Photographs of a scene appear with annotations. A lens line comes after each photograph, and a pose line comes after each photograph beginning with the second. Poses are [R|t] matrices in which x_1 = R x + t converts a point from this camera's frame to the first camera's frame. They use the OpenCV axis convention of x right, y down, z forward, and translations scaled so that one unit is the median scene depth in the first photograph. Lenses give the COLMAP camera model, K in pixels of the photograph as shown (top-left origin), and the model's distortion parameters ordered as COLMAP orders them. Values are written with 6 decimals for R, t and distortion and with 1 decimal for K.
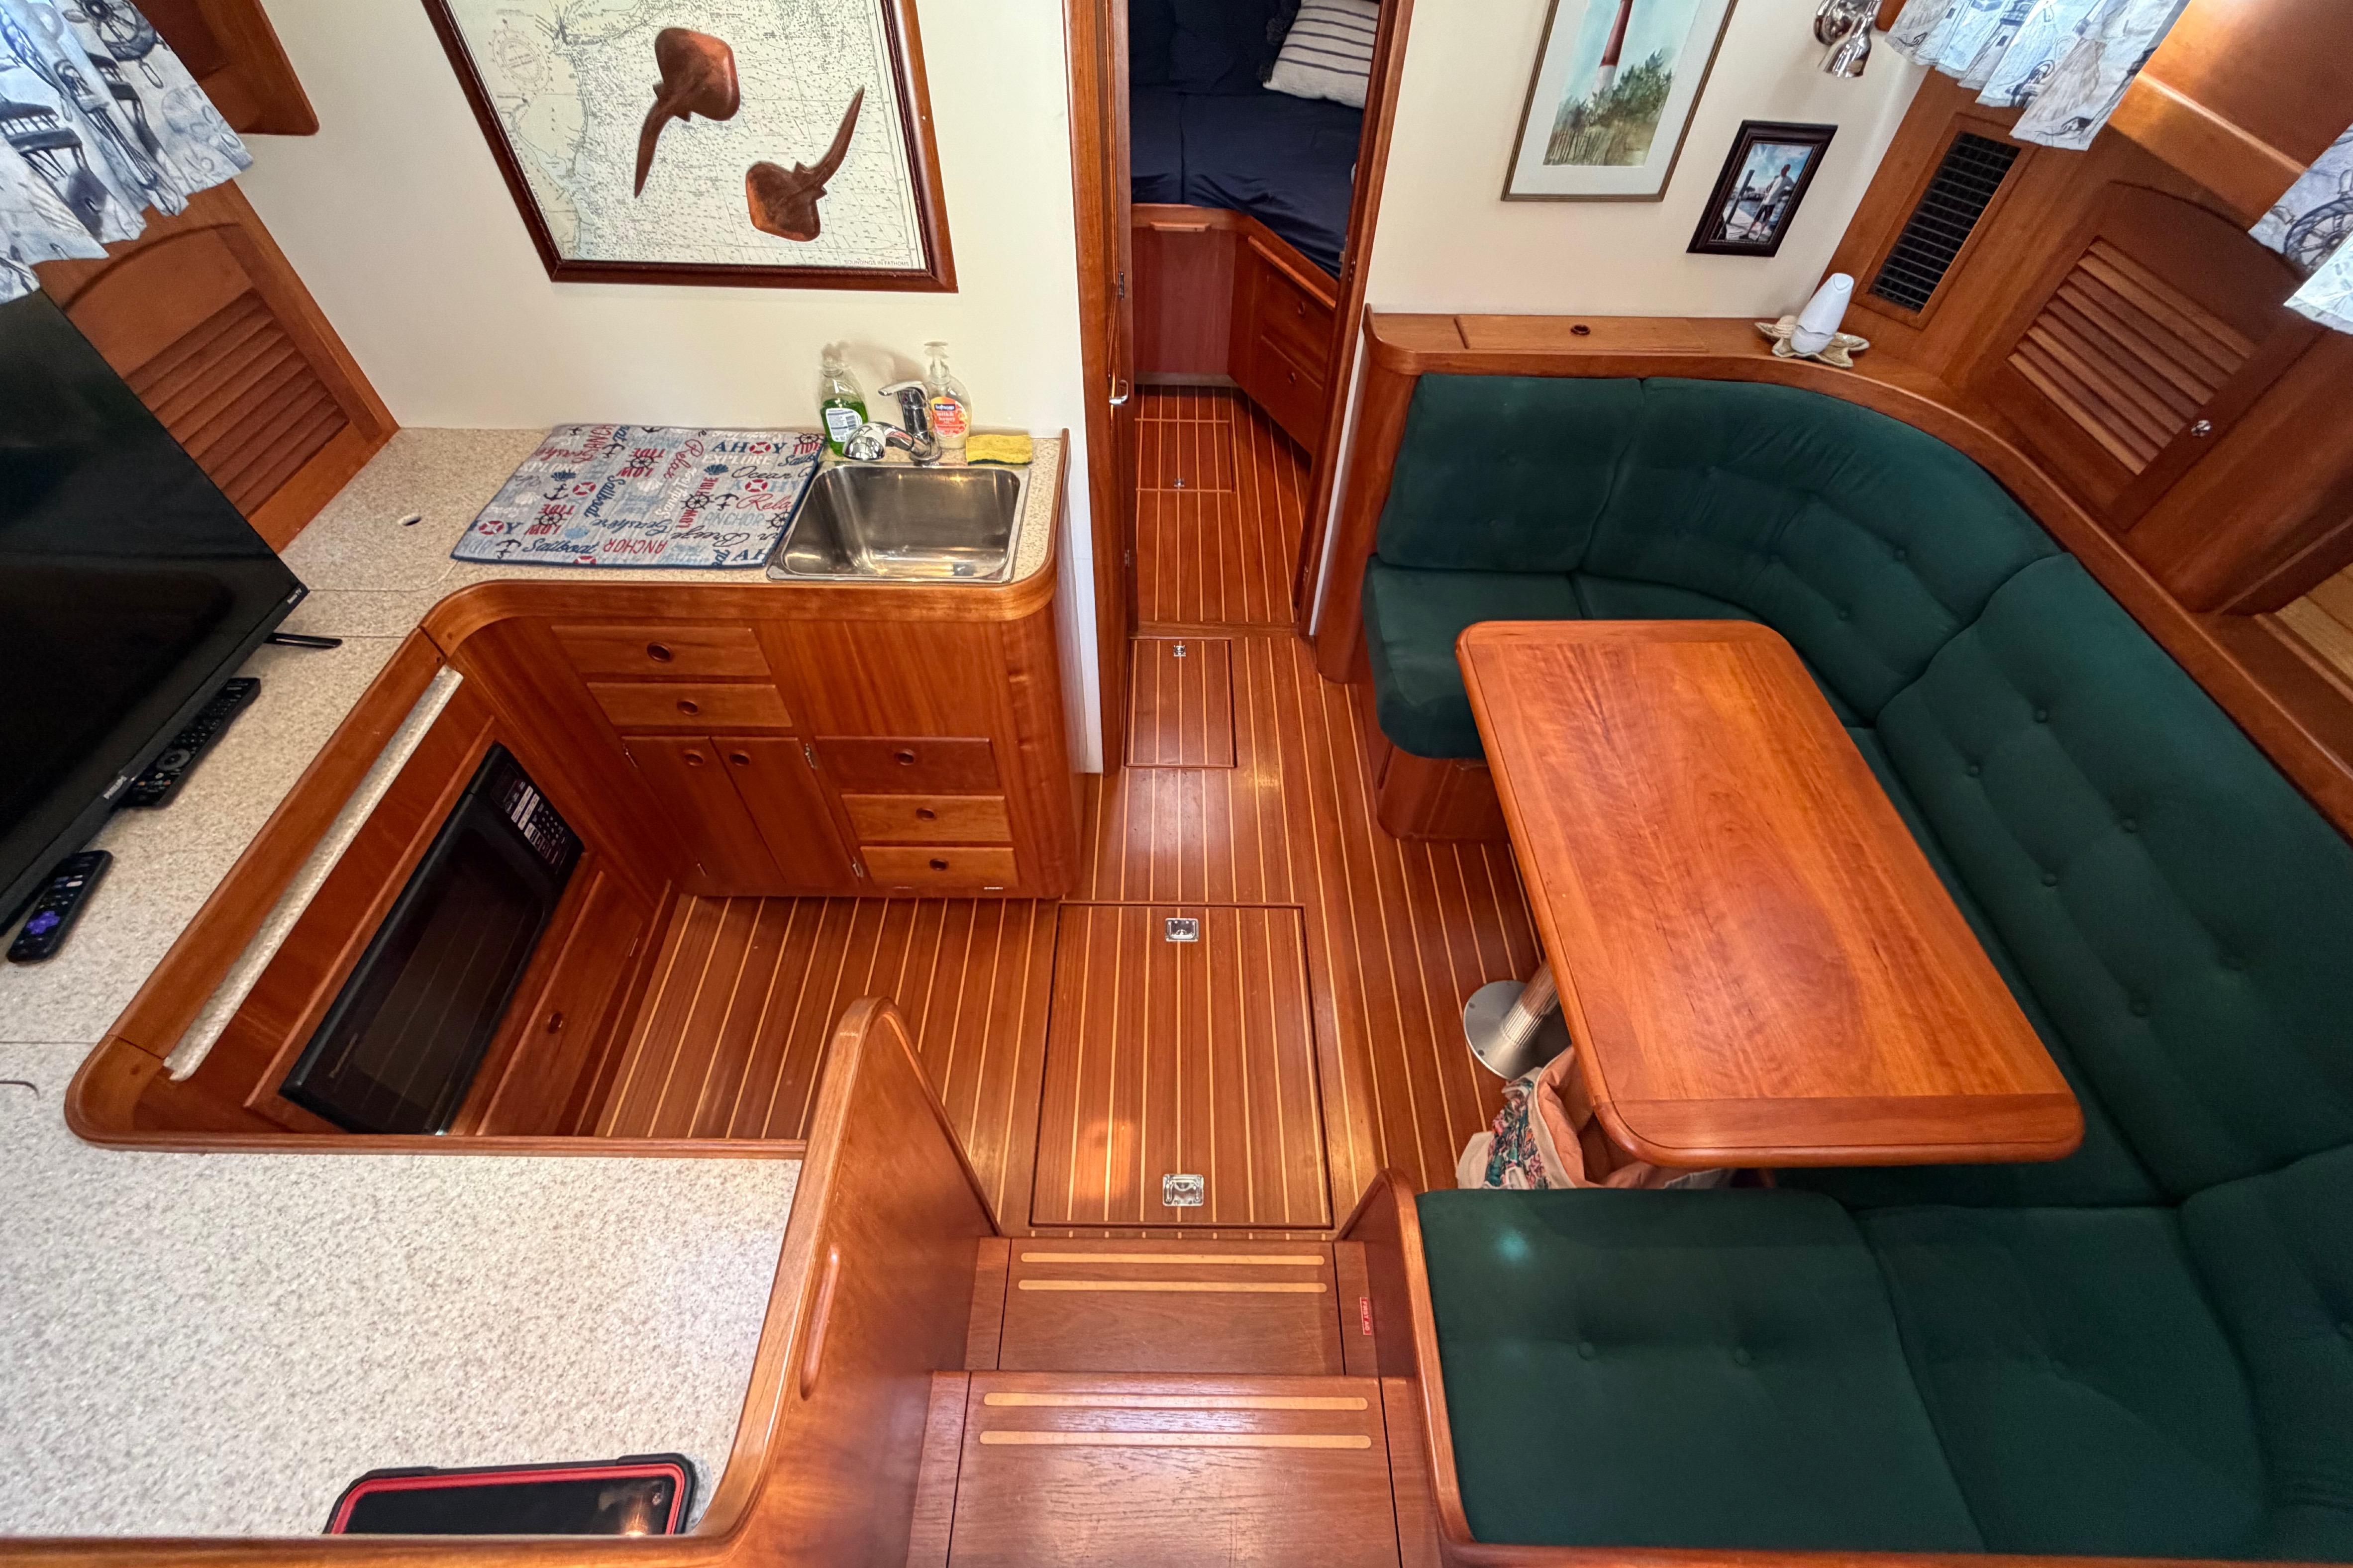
lens RADIAL K [[942.9, 0, 1170.3], [0, 942.9, 789.4], [0, 0, 1]] dist [-0.000793, 0.000390]
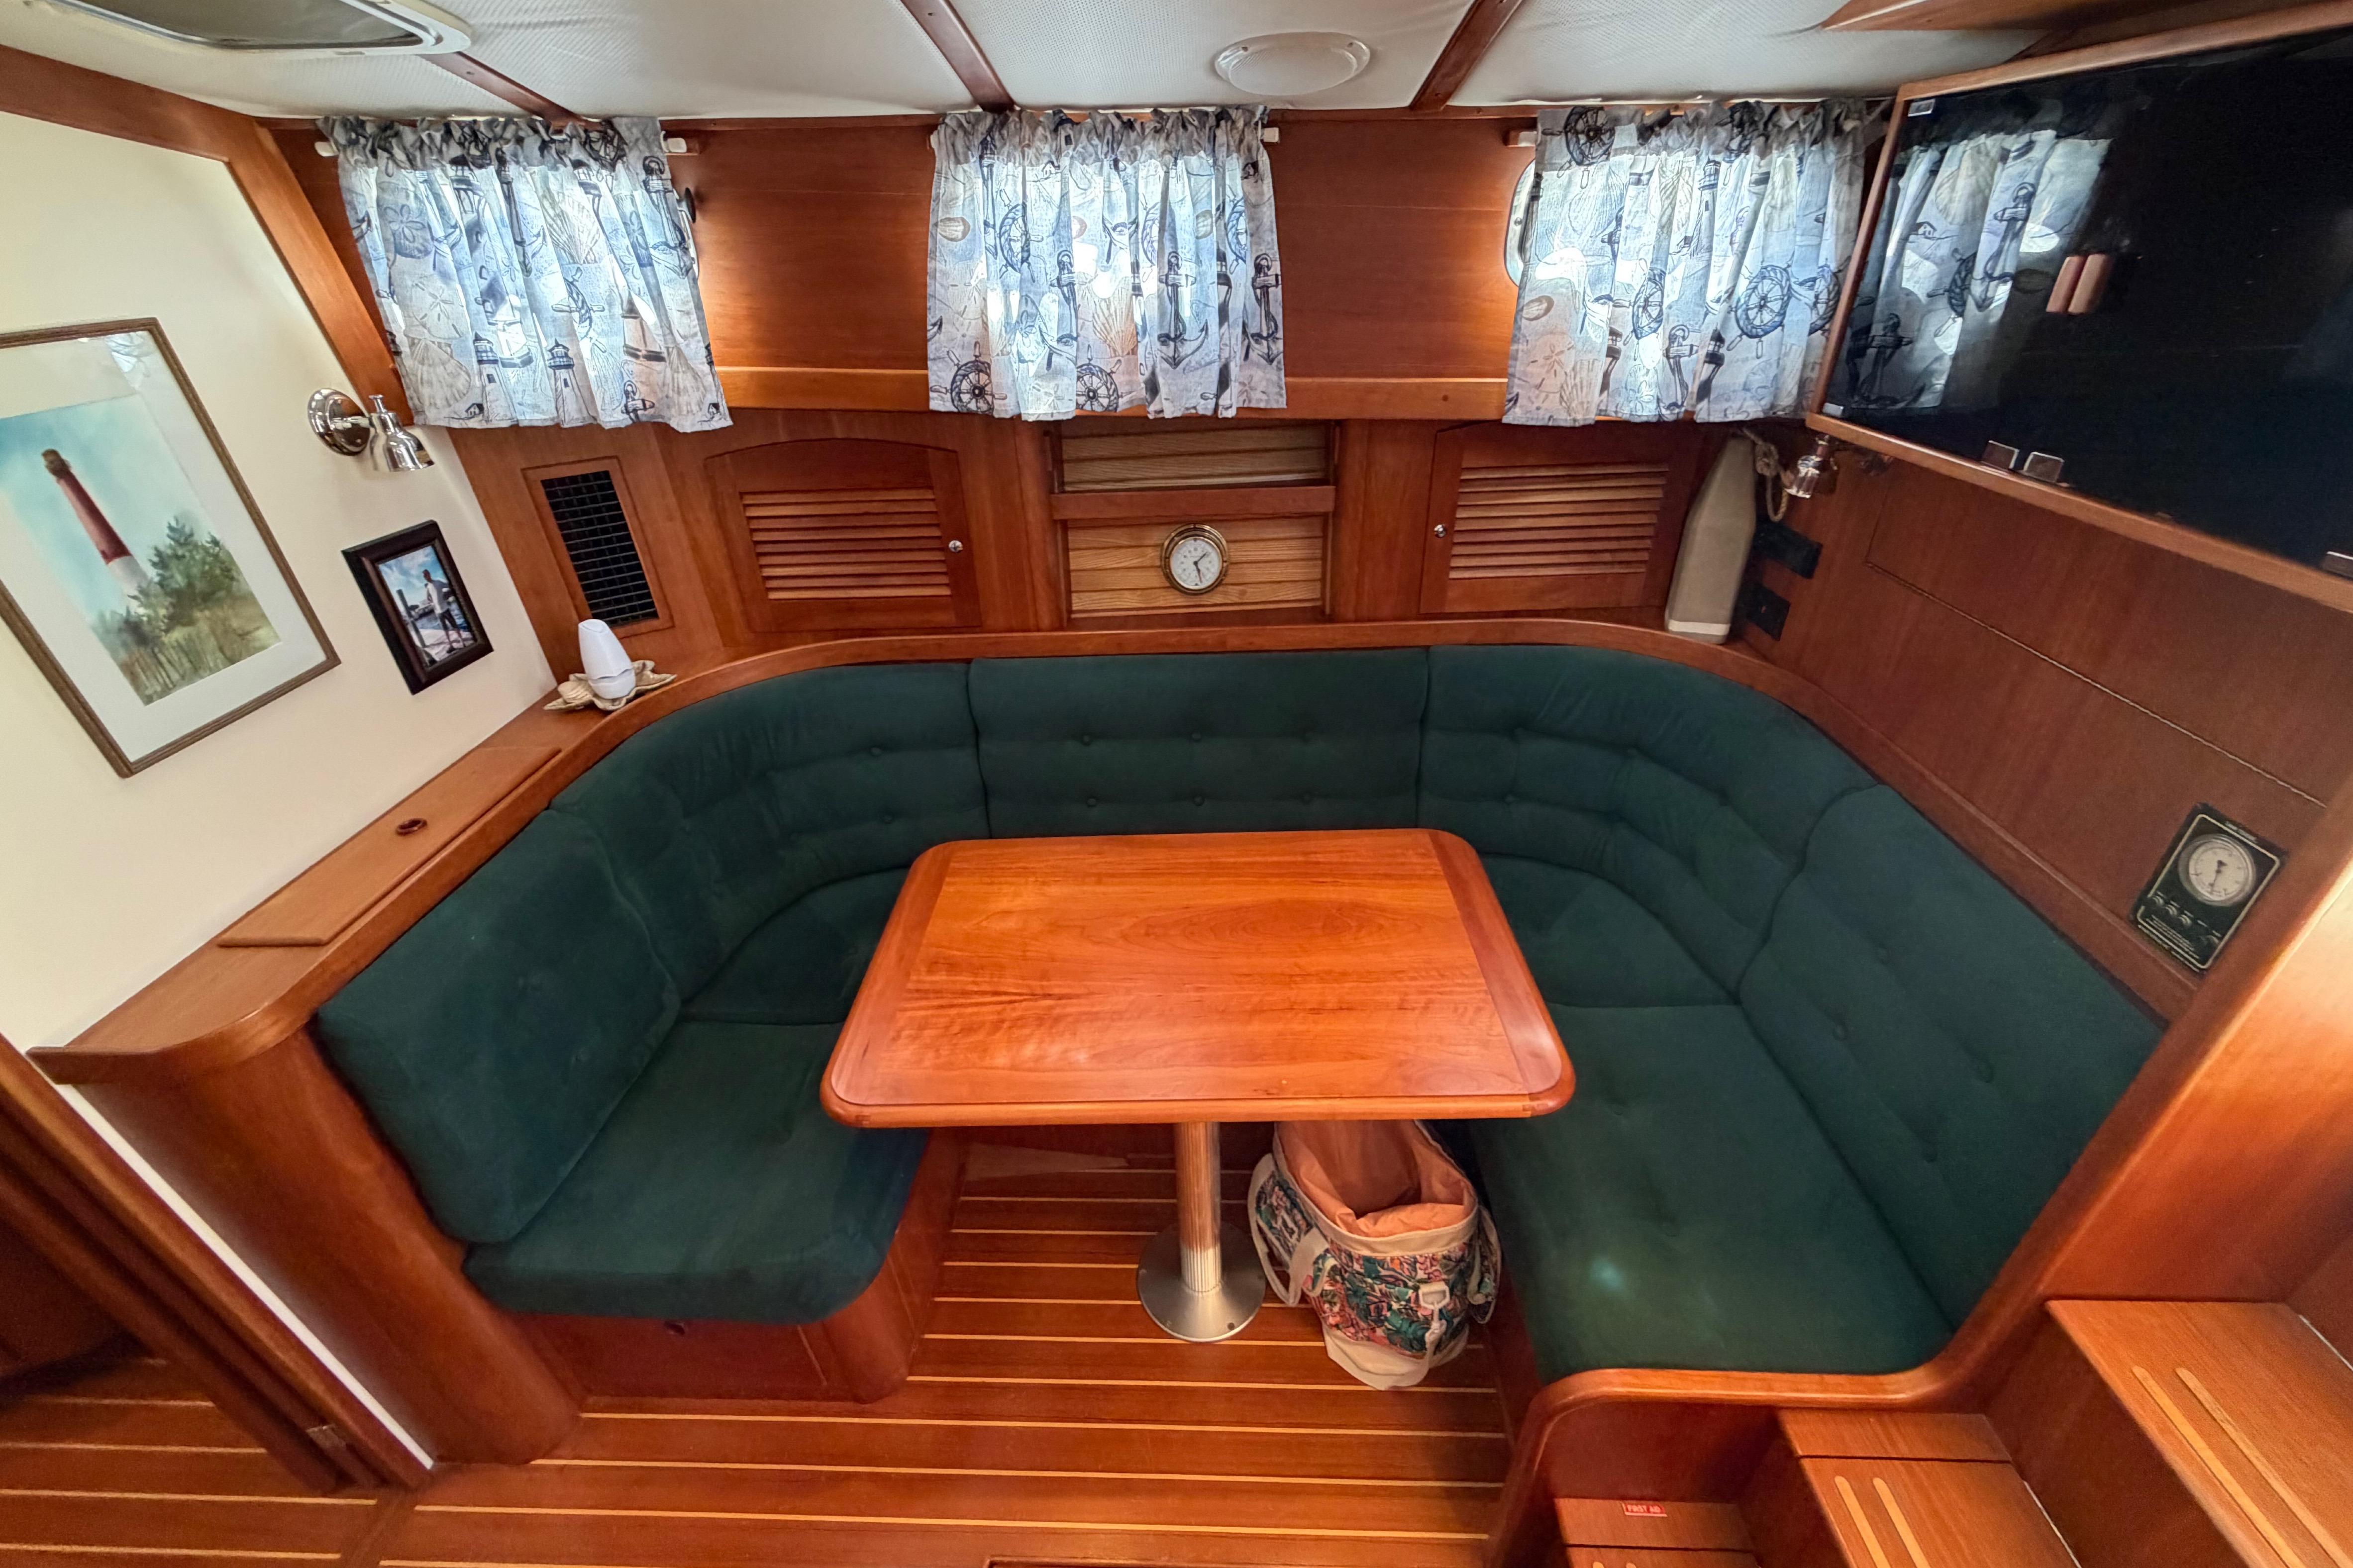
lens RADIAL K [[942.9, 0, 1170.3], [0, 942.9, 789.4], [0, 0, 1]] dist [-0.000793, 0.000390]
pose [[0.033316, -0.535874, 0.843641, -0.129965], [0.805242, 0.514391, 0.294937, -0.269025], [-0.592010, 0.669509, 0.448645, 0.352729]]
